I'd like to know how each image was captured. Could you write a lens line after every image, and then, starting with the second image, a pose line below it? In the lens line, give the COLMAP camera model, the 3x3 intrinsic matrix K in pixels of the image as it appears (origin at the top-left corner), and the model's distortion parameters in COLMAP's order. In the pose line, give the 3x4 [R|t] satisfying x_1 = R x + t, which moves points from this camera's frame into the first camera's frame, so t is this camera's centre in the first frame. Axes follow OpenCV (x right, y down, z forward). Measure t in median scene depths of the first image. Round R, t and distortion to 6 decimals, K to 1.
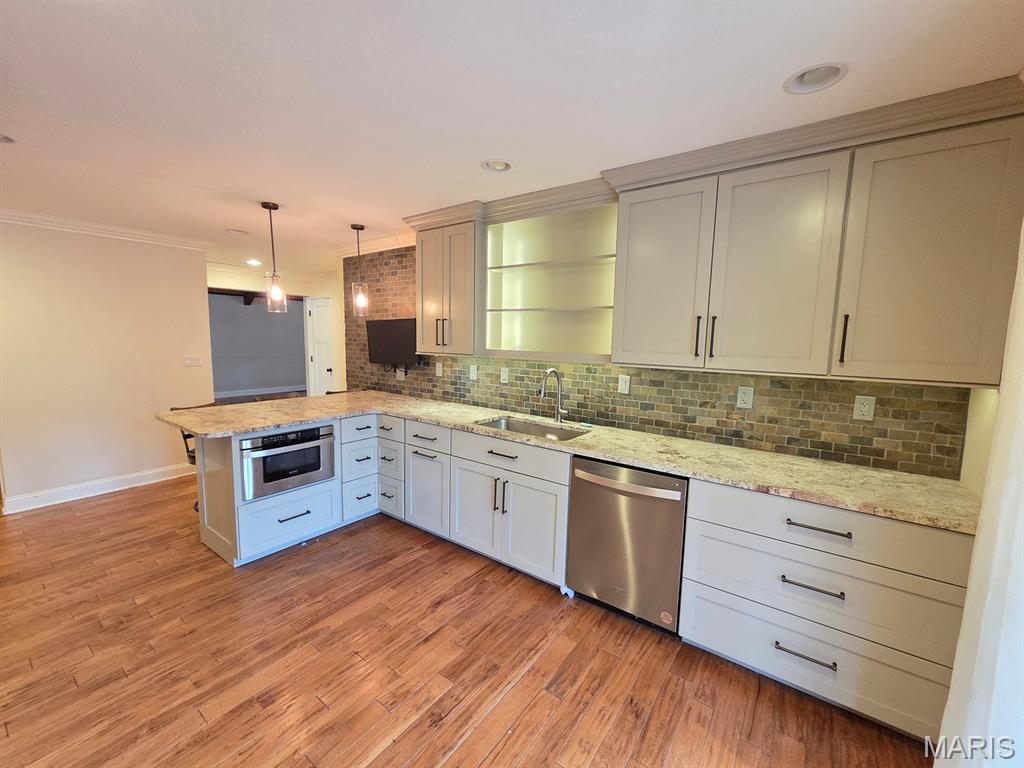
lens RADIAL K [[420.3, 0, 504.0], [0, 420.3, 382.9], [0, 0, 1]] dist [0.005475, -0.000842]
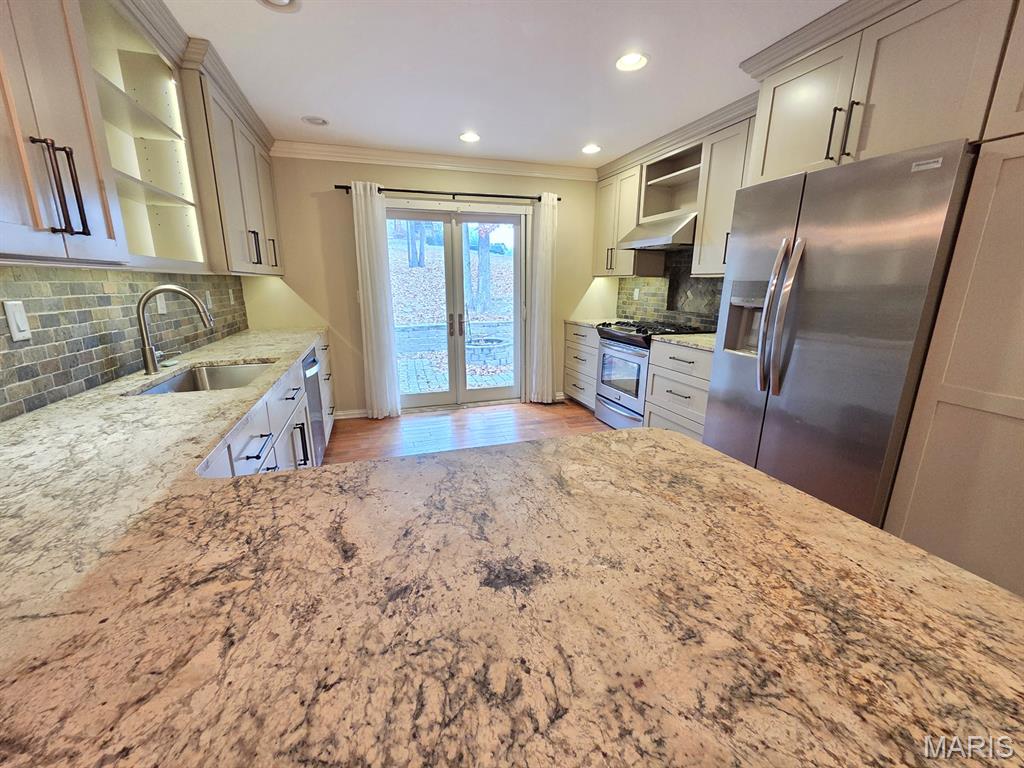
lens RADIAL K [[420.3, 0, 508.3], [0, 420.3, 385.0], [0, 0, 1]] dist [0.005475, -0.000842]
pose [[-0.816602, -0.155587, 0.555836, -0.690967], [0.049213, 0.940711, 0.335621, -0.081544], [-0.575099, 0.301423, -0.760529, 1.222890]]
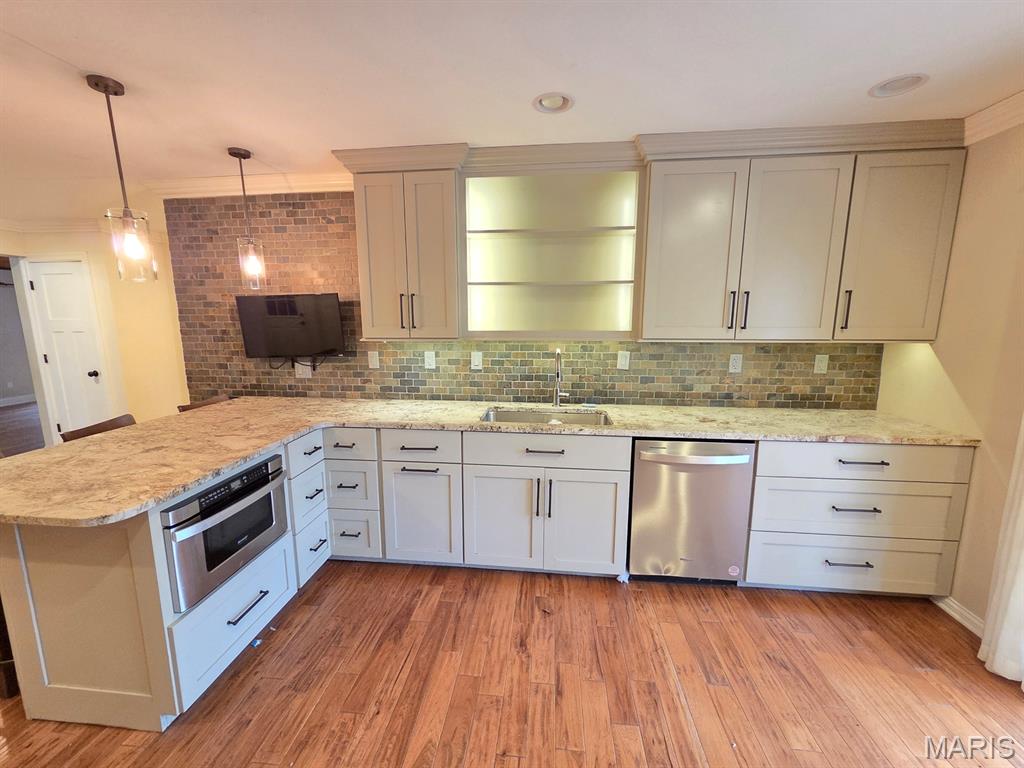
lens RADIAL K [[420.3, 0, 505.6], [0, 420.3, 383.3], [0, 0, 1]] dist [0.005475, -0.000842]
pose [[0.861642, -0.101802, 0.497201, -0.440477], [0.075469, 0.994485, 0.072833, -0.034624], [-0.501873, -0.025233, 0.864573, 0.262445]]
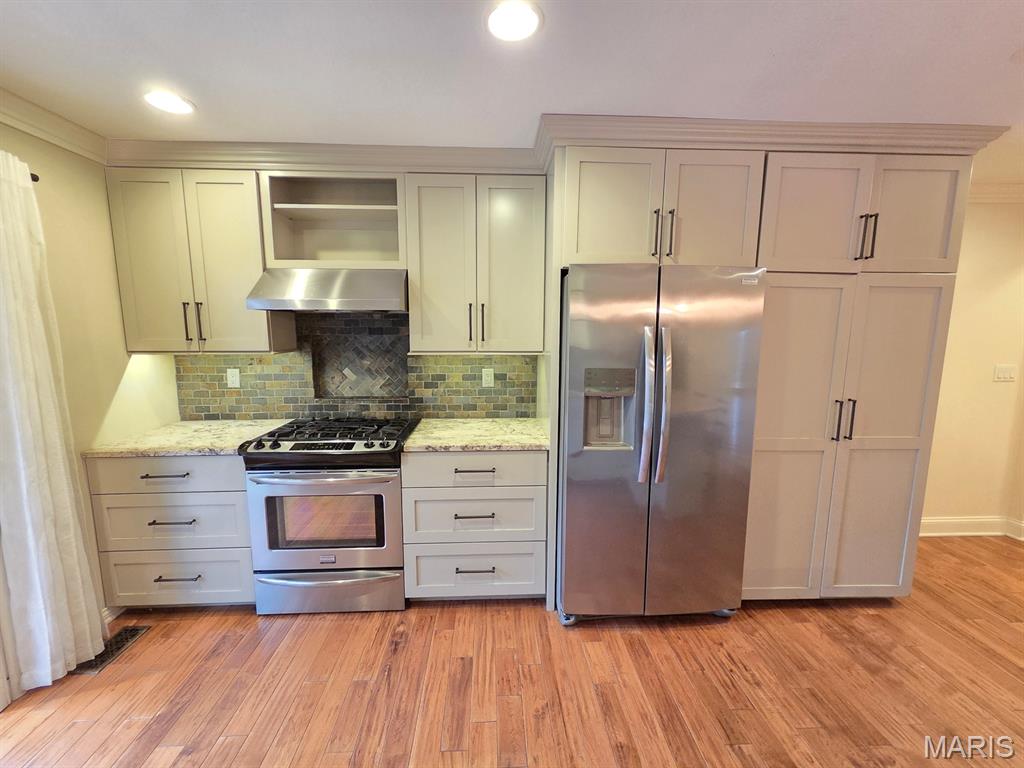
lens RADIAL K [[420.3, 0, 505.4], [0, 420.3, 384.2], [0, 0, 1]] dist [0.005475, -0.000842]
pose [[-0.774530, 0.070679, -0.628576, -0.050669], [-0.084292, 0.973342, 0.213310, -0.087856], [0.626896, 0.218199, -0.747924, 0.752770]]
